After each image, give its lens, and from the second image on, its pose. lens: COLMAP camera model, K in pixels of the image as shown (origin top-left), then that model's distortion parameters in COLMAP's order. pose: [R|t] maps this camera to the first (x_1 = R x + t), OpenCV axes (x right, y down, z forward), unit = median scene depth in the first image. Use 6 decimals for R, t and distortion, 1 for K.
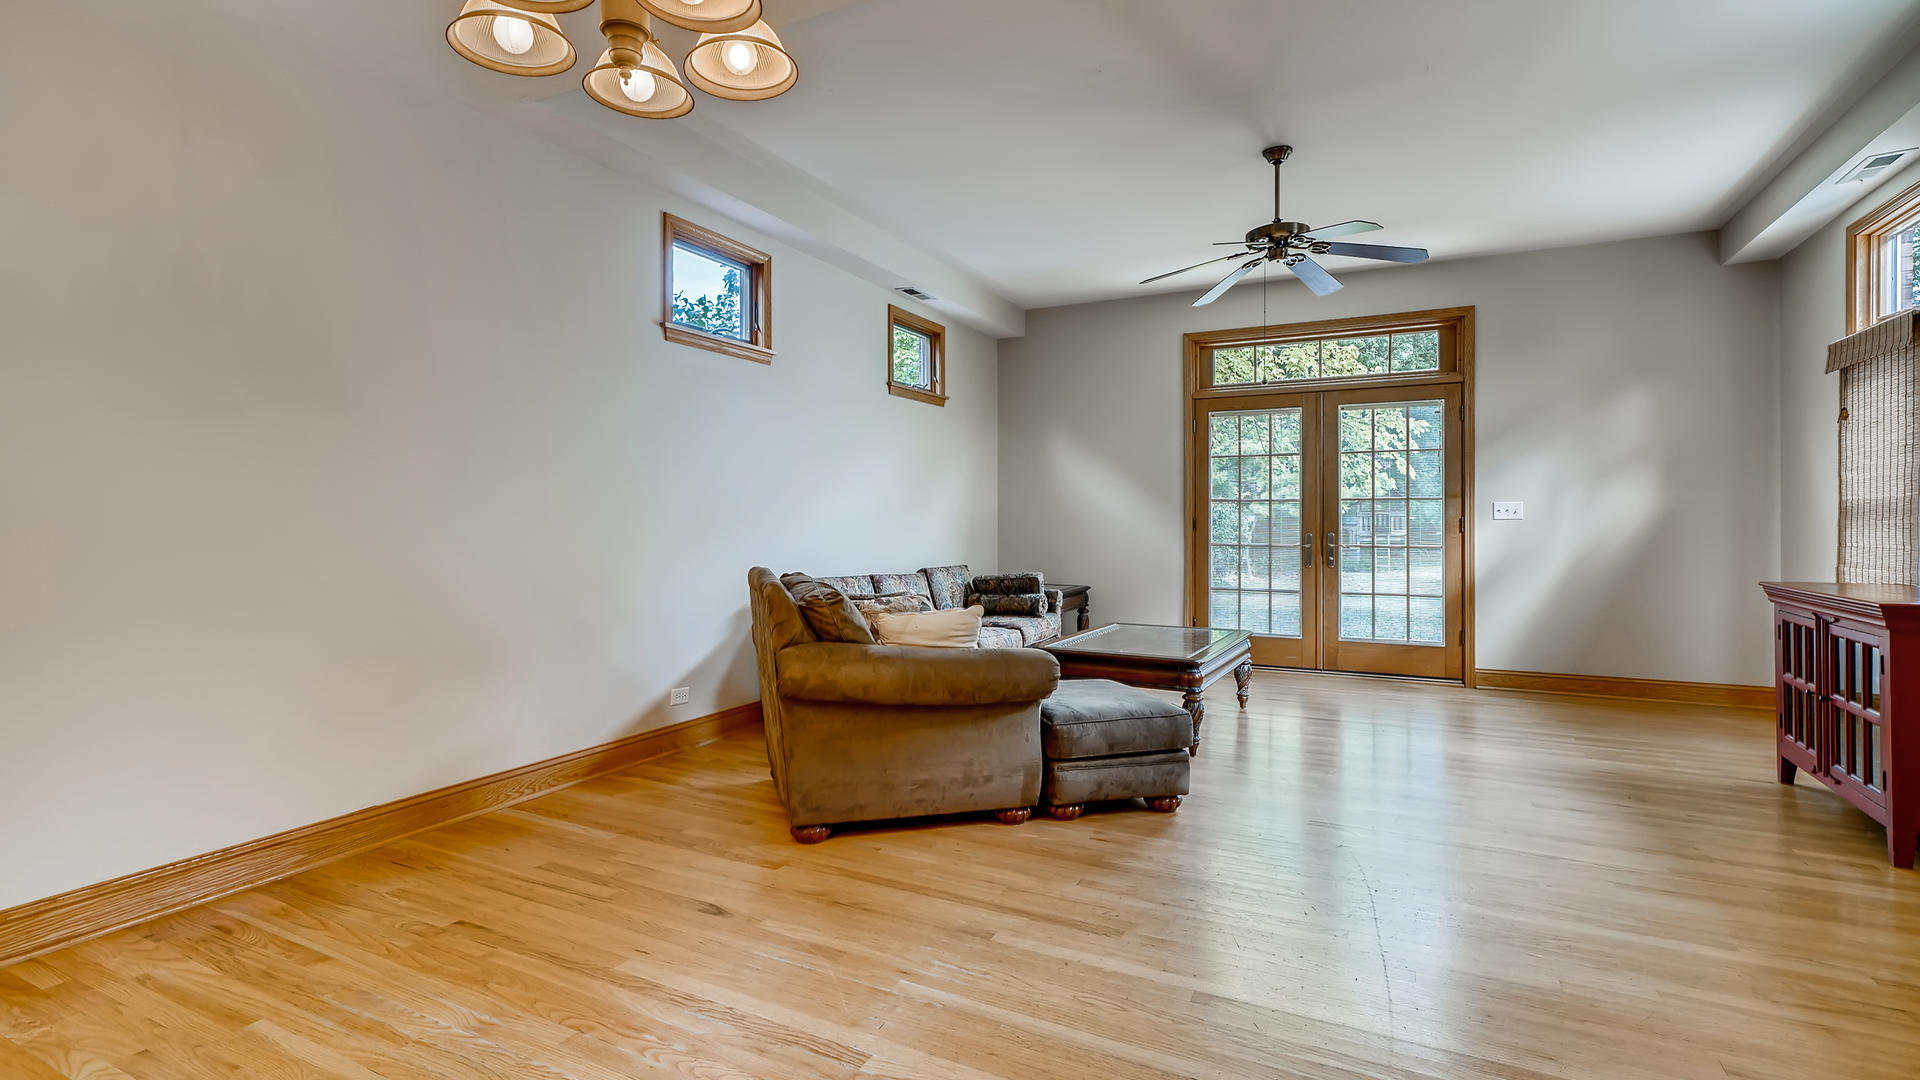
lens RADIAL K [[891.9, 0, 952.7], [0, 891.9, 523.2], [0, 0, 1]] dist [0.004470, 0.002333]
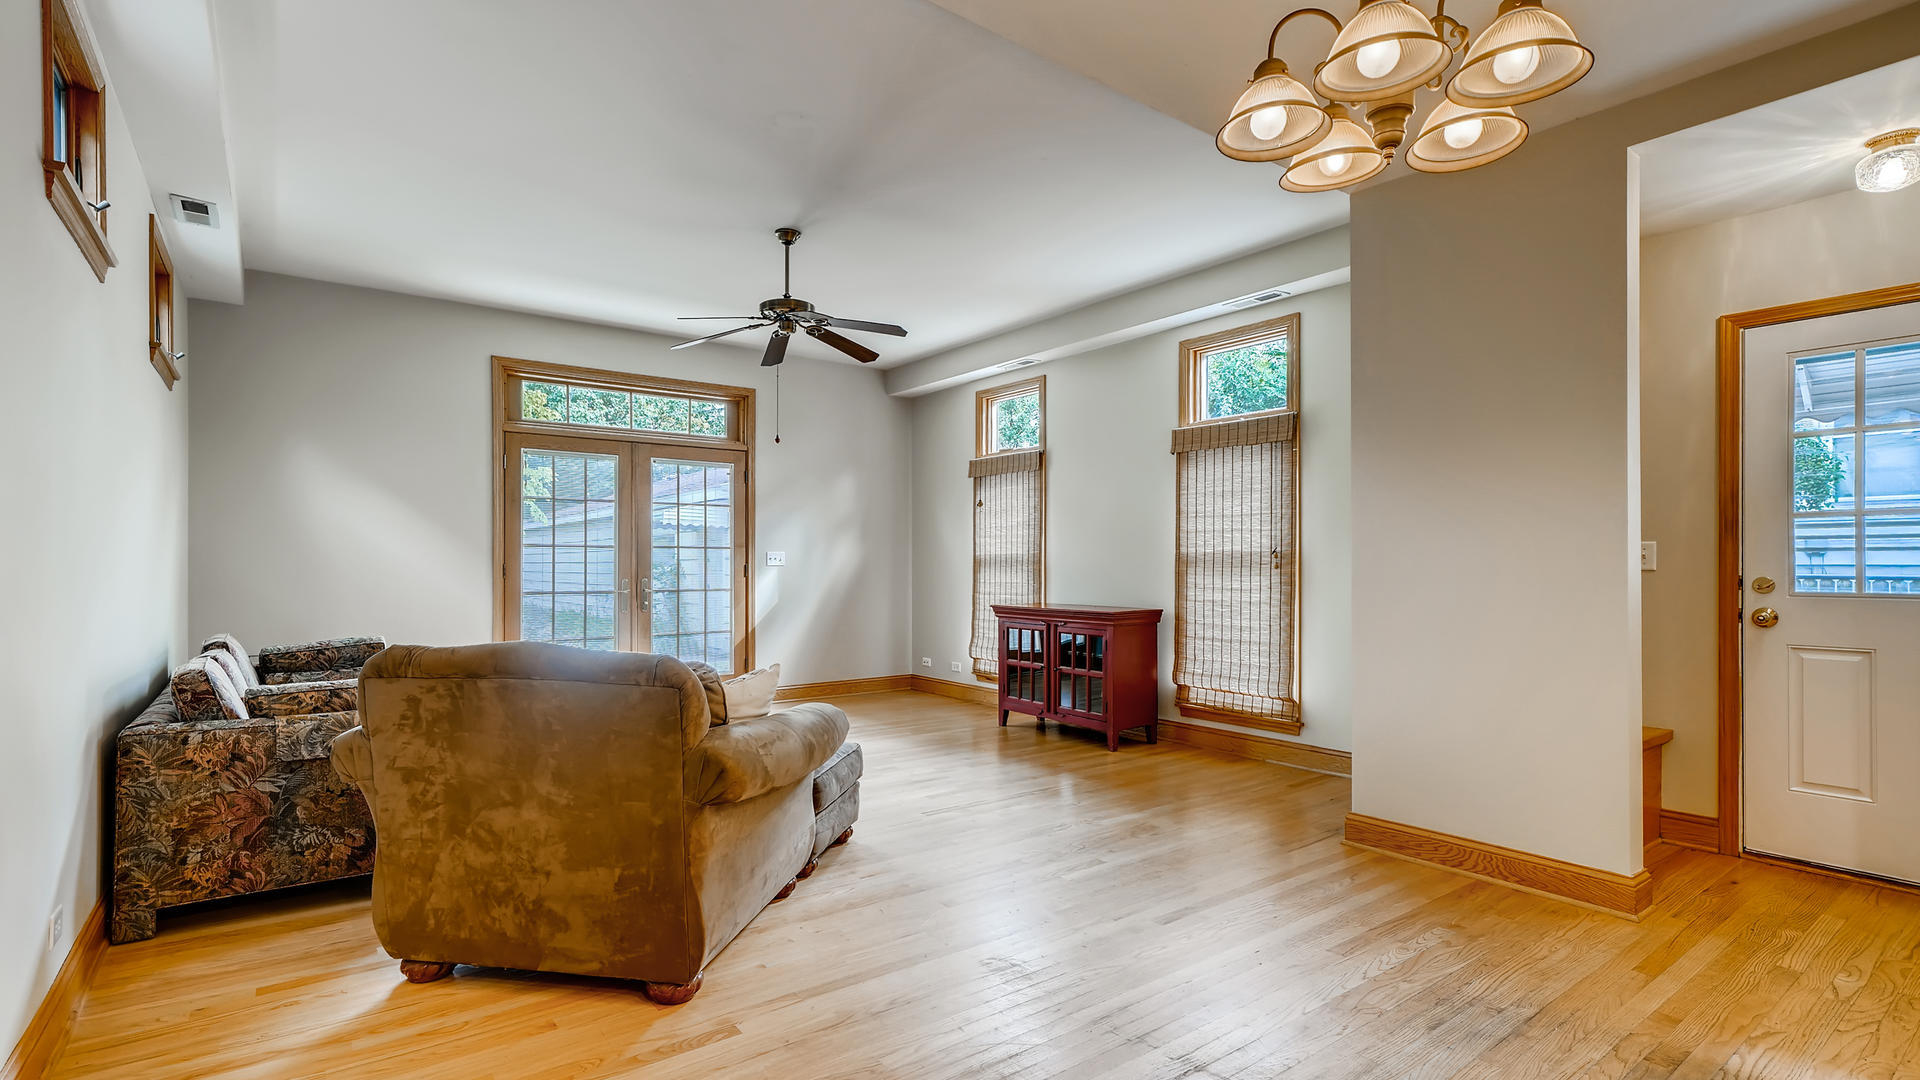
lens RADIAL K [[891.9, 0, 917.6], [0, 891.9, 575.6], [0, 0, 1]] dist [0.004470, 0.002333]
pose [[0.450928, -0.010560, 0.892498, -0.393075], [0.000593, 0.999933, 0.011531, -0.004943], [-0.892560, -0.004670, 0.450905, 0.256515]]
